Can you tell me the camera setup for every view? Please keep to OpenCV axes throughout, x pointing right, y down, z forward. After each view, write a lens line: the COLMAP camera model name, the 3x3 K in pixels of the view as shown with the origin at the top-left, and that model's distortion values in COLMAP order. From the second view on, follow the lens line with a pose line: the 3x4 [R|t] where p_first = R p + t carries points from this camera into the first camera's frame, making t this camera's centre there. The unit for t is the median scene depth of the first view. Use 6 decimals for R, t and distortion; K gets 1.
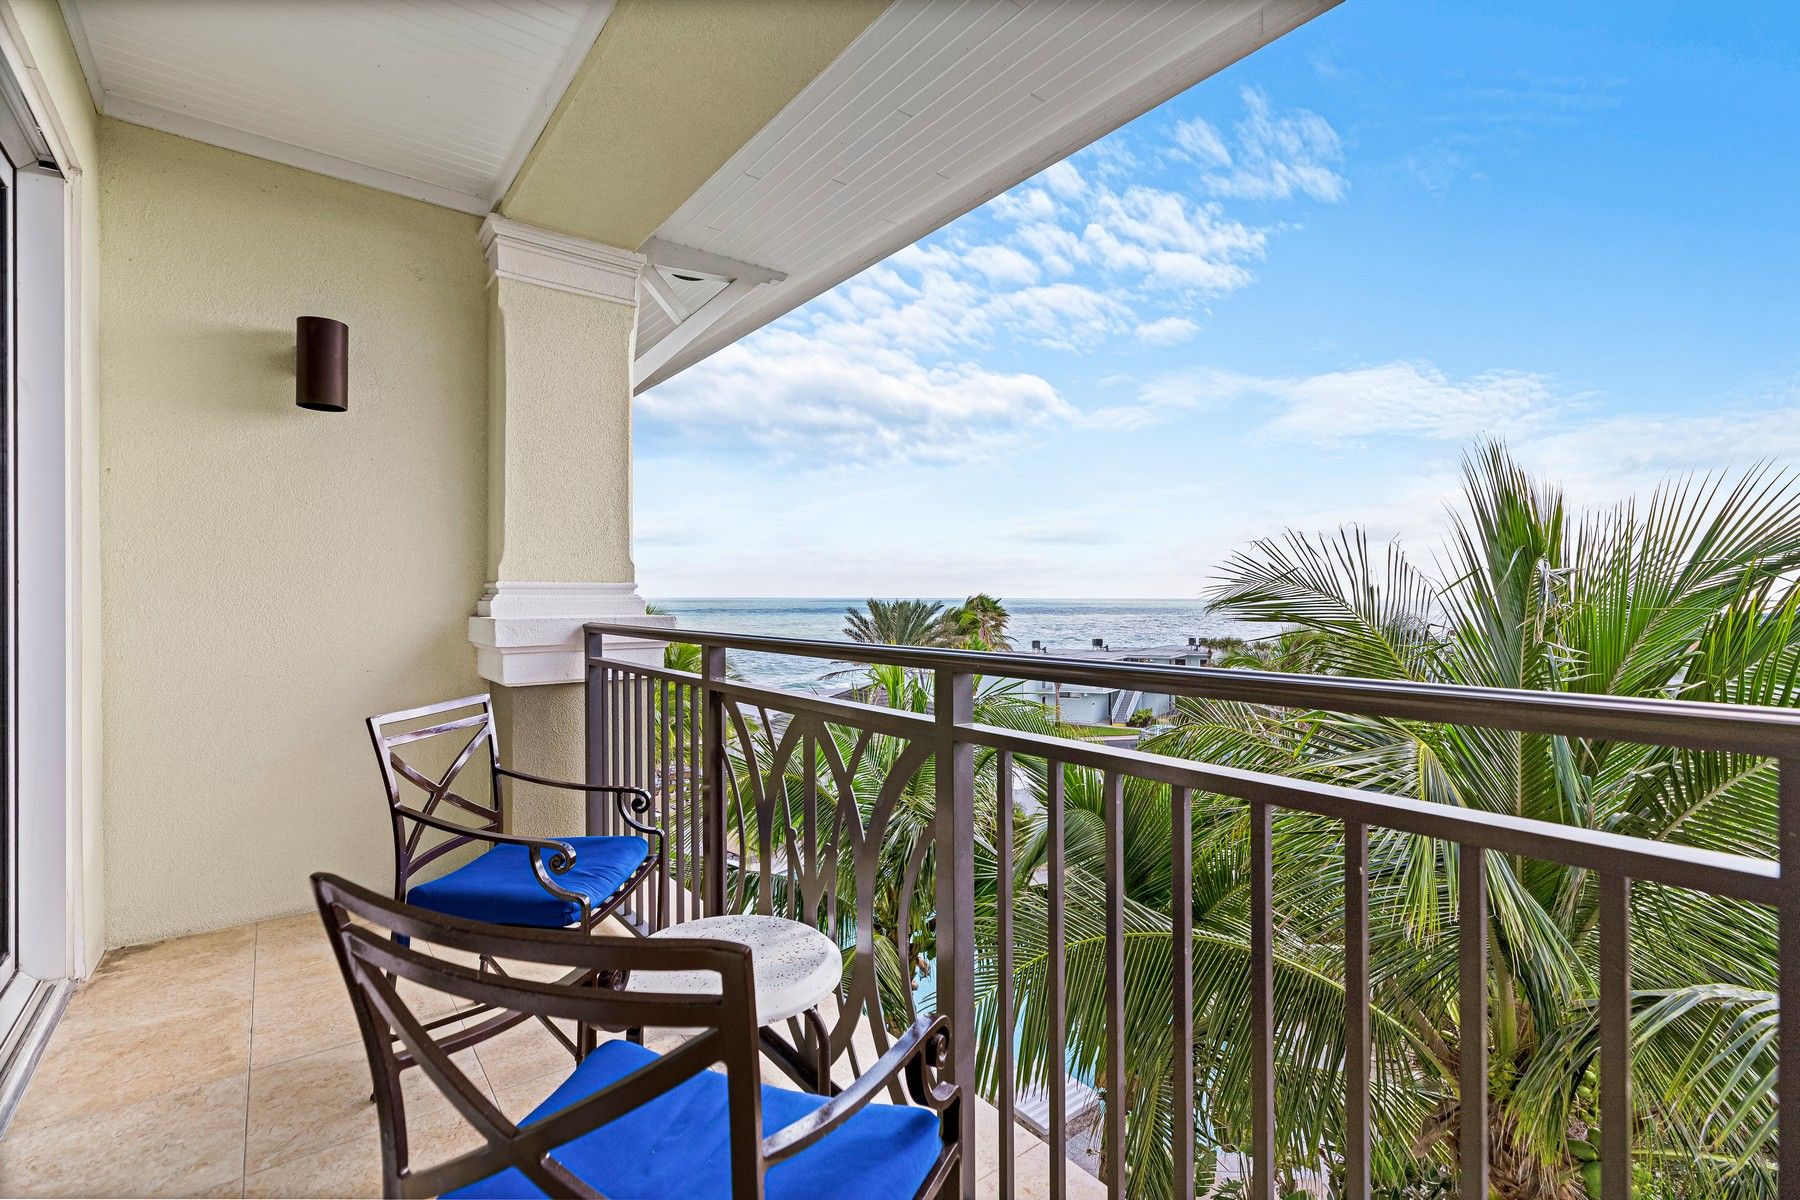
lens RADIAL K [[805.7, 0, 898.9], [0, 805.7, 603.2], [0, 0, 1]] dist [0.004969, -0.001121]
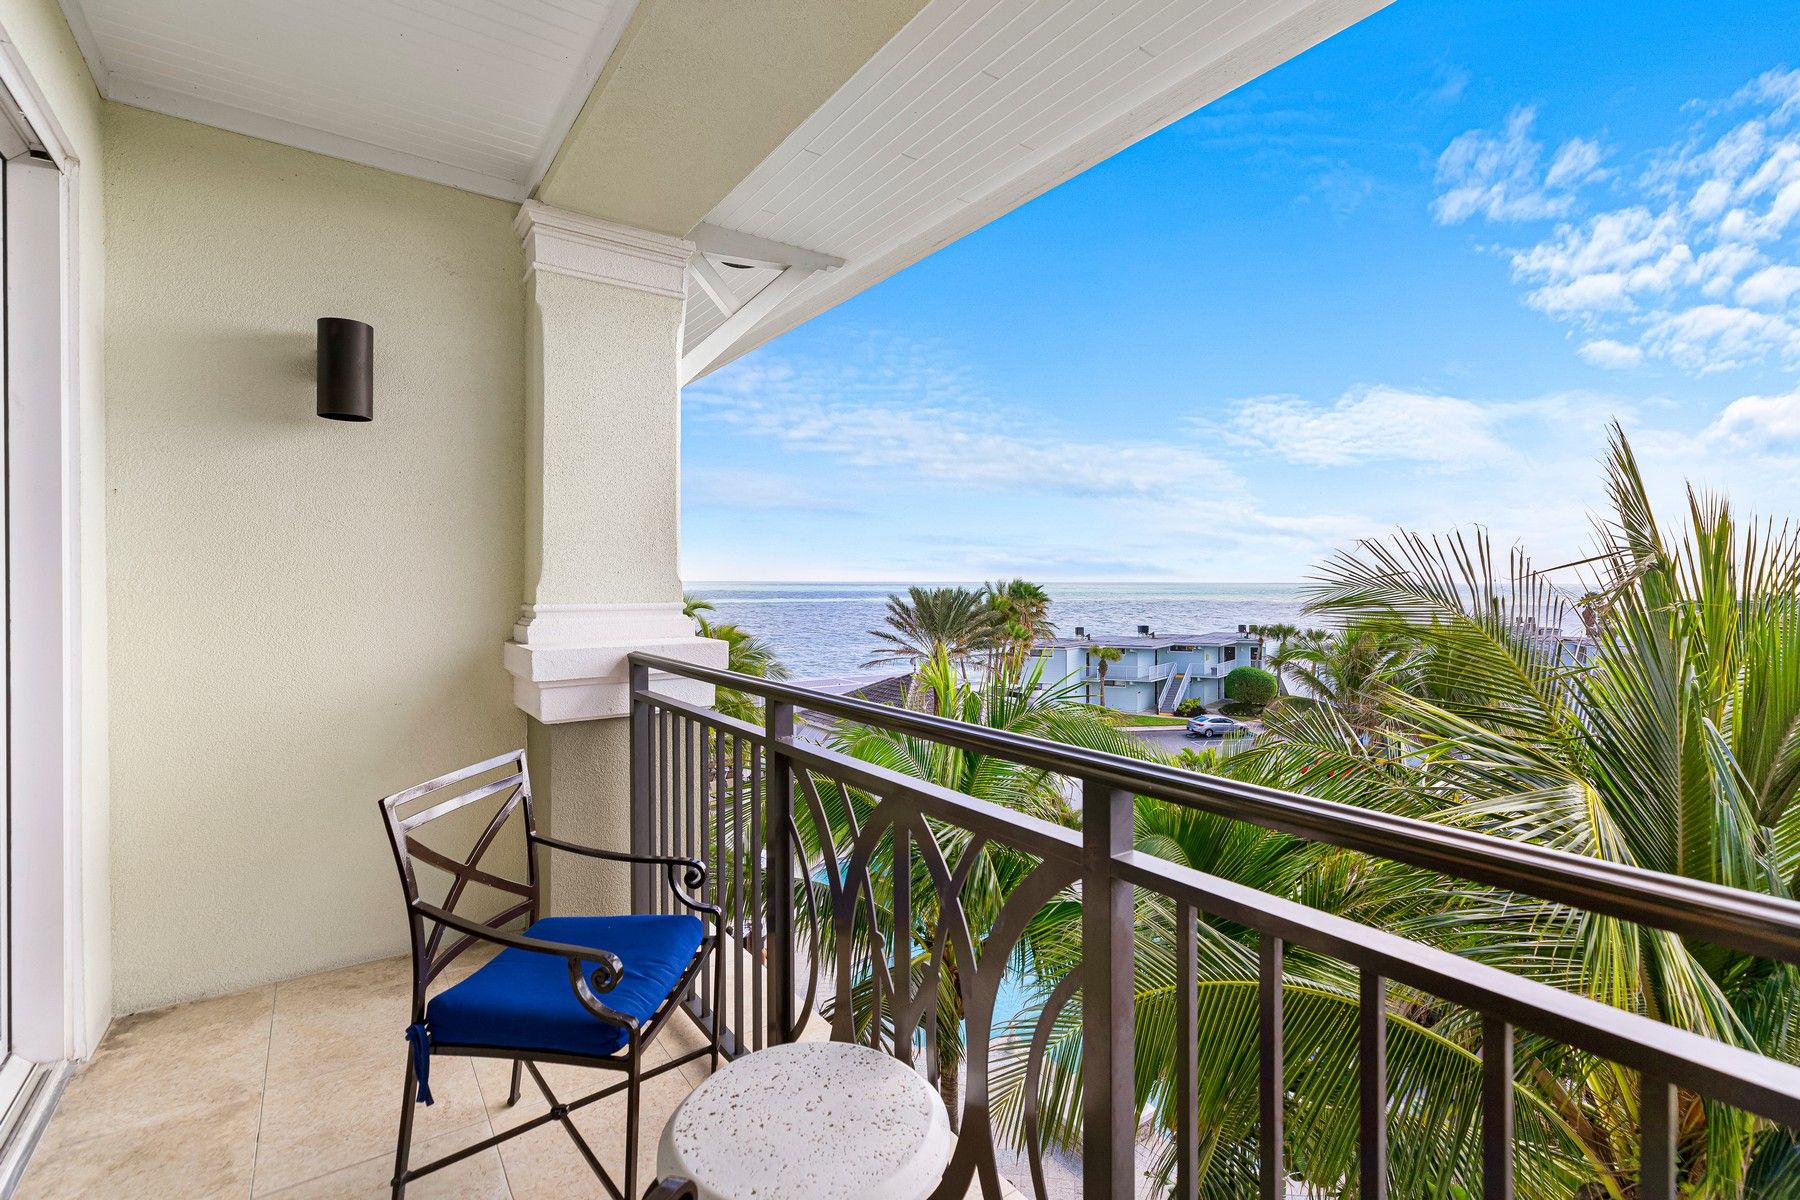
lens RADIAL K [[805.7, 0, 899.2], [0, 805.7, 586.2], [0, 0, 1]] dist [0.004969, -0.001121]
pose [[0.999059, 0.001051, -0.043370, -0.043211], [-0.000877, 0.999991, 0.004041, -0.046873], [0.043374, -0.003999, 0.999051, 0.098409]]
